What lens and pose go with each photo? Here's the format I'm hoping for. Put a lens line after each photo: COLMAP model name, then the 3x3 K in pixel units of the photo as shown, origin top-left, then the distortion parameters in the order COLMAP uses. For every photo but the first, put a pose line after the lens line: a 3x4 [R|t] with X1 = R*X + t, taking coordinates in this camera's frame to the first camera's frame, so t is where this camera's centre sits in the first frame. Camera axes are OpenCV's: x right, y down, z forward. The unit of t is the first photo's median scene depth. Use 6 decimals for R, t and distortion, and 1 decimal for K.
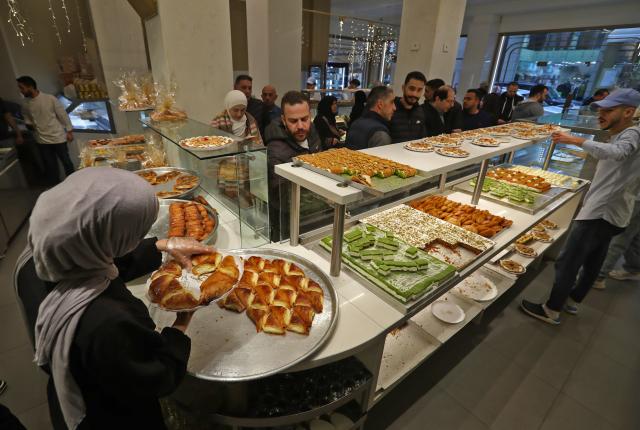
lens RADIAL K [[321.6, 0, 320.0], [0, 321.6, 215.0], [0, 0, 1]] dist [-0.026802, 0.000984]
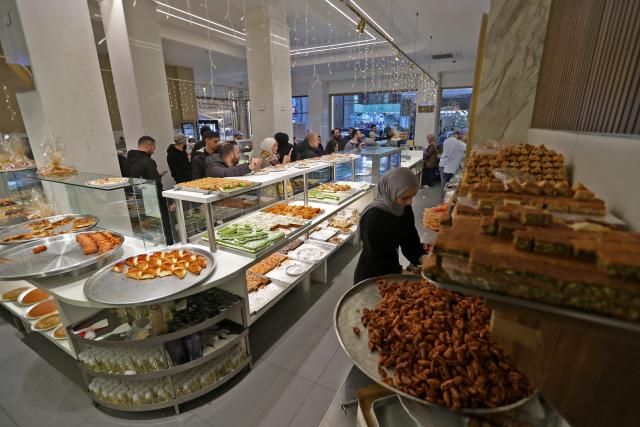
lens RADIAL K [[280.9, 0, 320.0], [0, 280.9, 213.5], [0, 0, 1]] dist [-0.016224, 0.000729]
pose [[0.917611, -0.155755, 0.365693, 0.044732], [0.196308, 0.977576, -0.076218, 0.182514], [-0.345621, 0.141727, 0.927609, -0.456640]]
